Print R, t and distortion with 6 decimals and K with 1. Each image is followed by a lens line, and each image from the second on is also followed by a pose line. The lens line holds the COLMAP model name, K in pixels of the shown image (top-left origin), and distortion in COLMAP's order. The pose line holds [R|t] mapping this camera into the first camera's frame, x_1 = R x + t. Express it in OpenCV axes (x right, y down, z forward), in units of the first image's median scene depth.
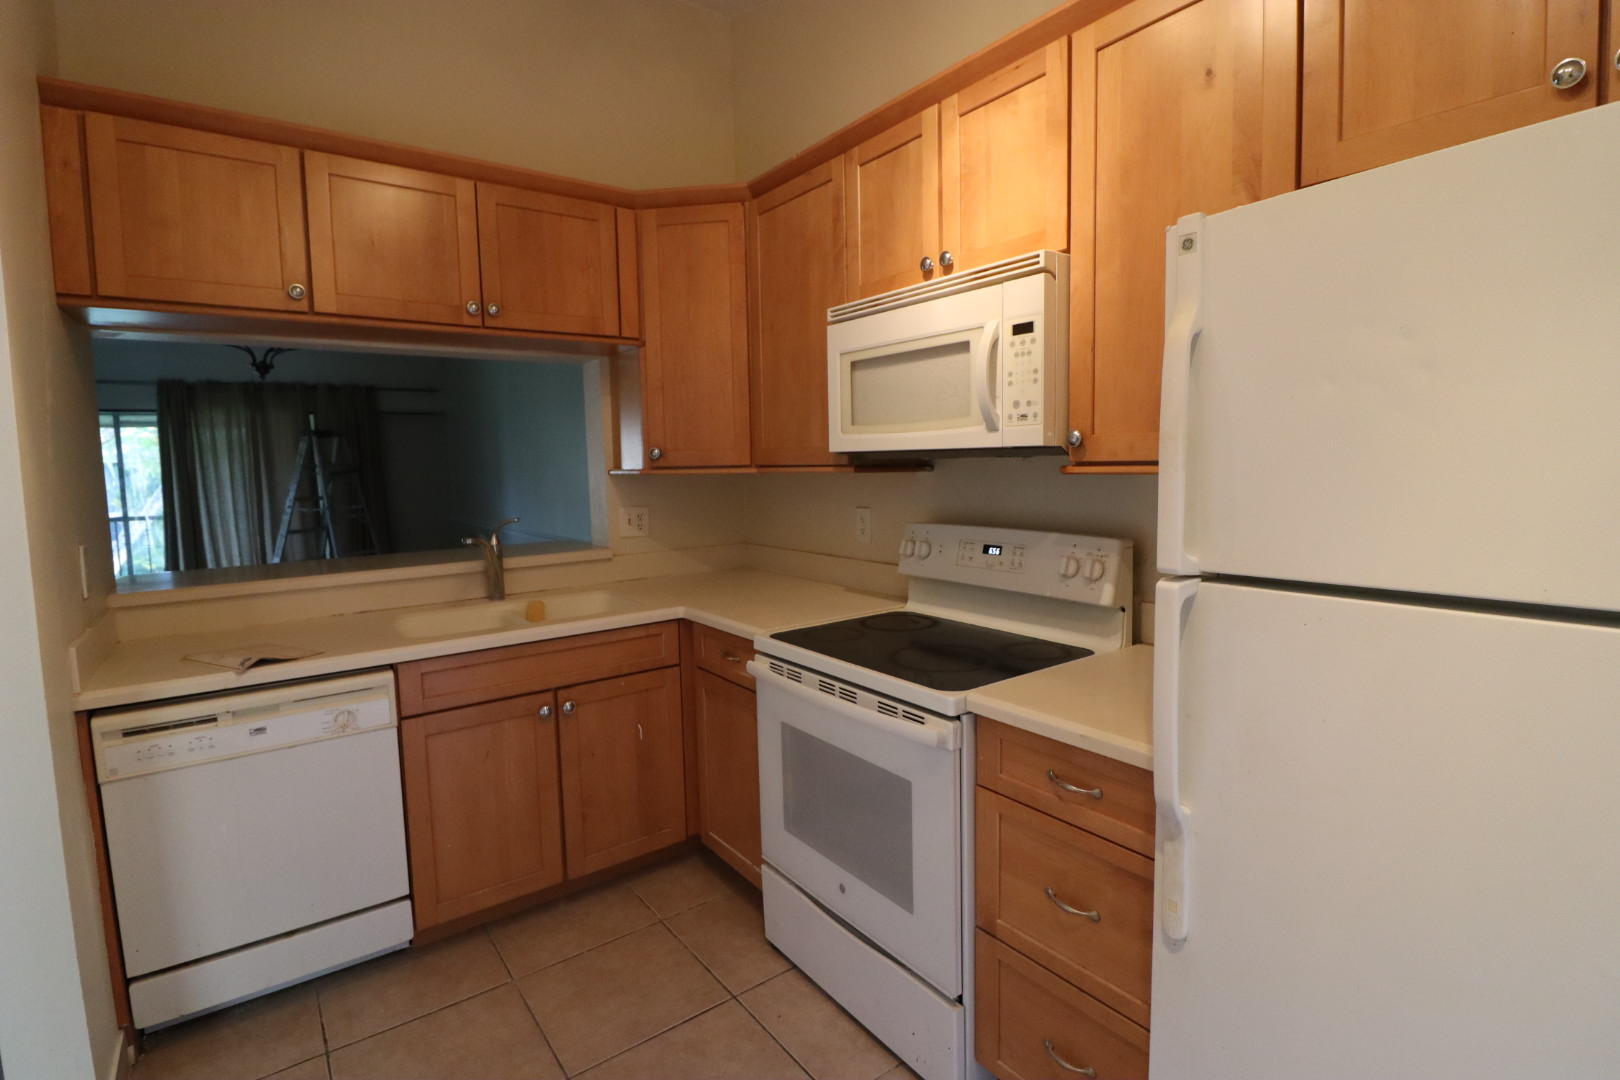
lens RADIAL K [[787.8, 0, 836.7], [0, 787.8, 525.7], [0, 0, 1]] dist [-0.006663, -0.004269]
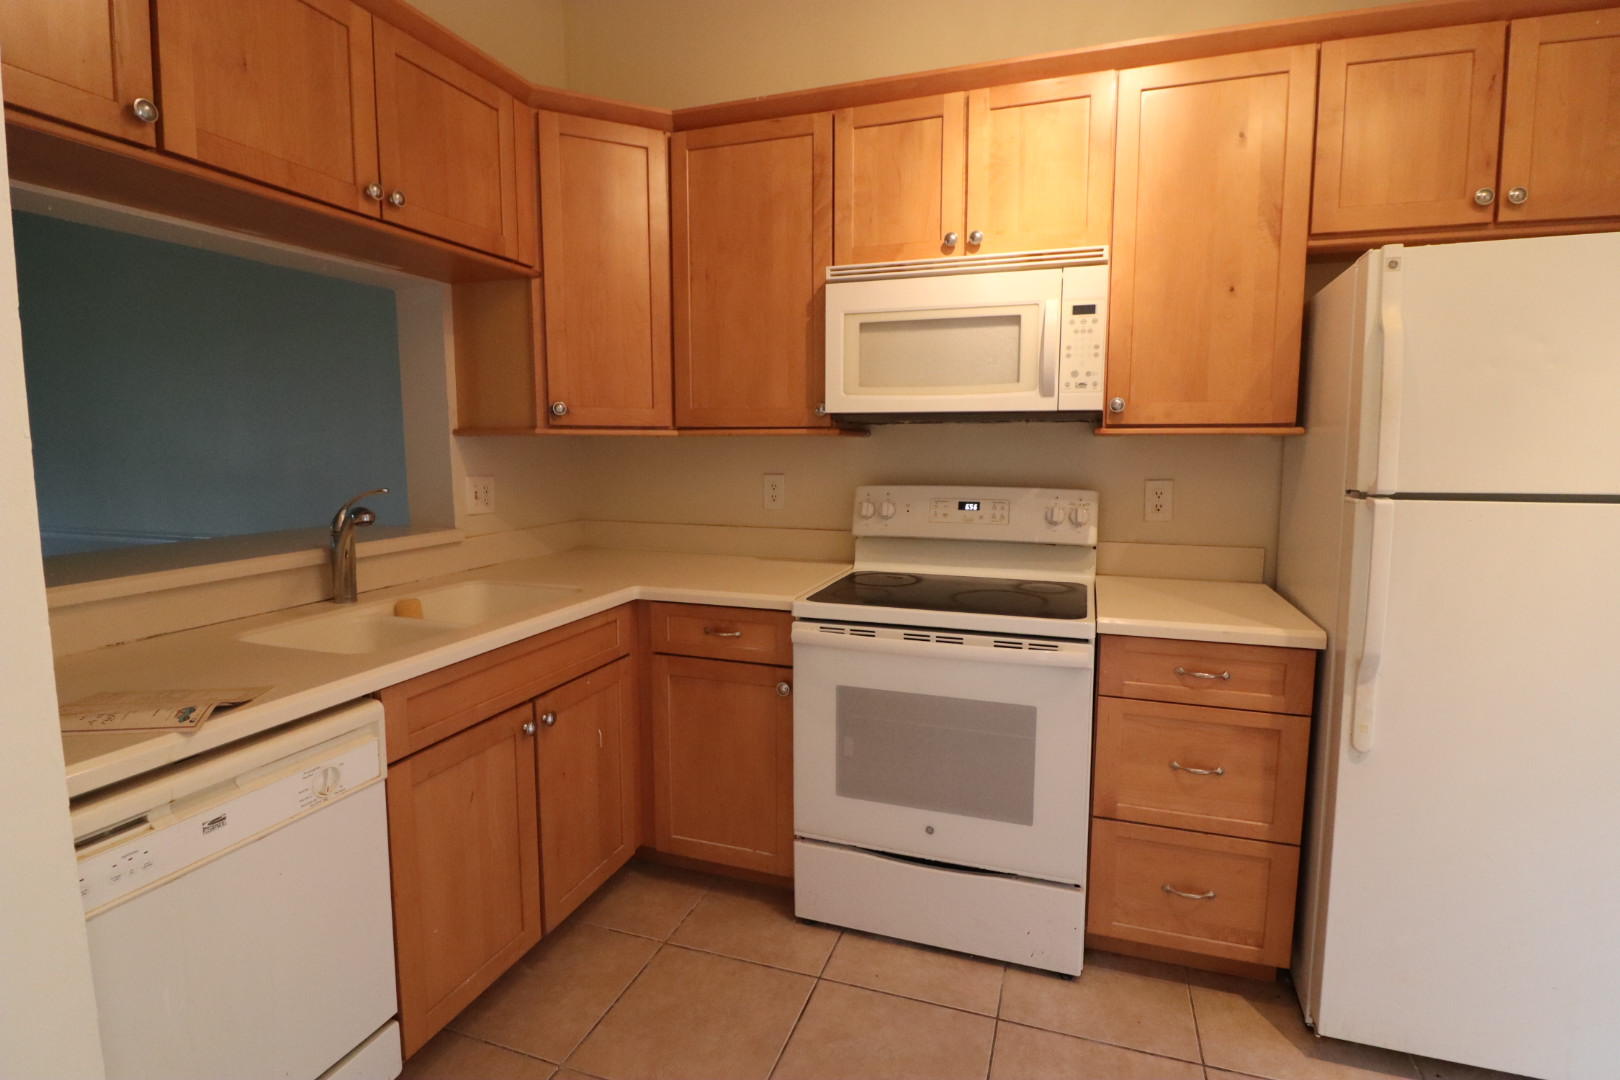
lens RADIAL K [[787.8, 0, 818.8], [0, 787.8, 527.0], [0, 0, 1]] dist [-0.006663, -0.004269]
pose [[0.822169, -0.040013, 0.567836, -0.613198], [0.031719, 0.999197, 0.024484, 0.026593], [-0.568360, -0.002119, 0.822777, 0.202386]]
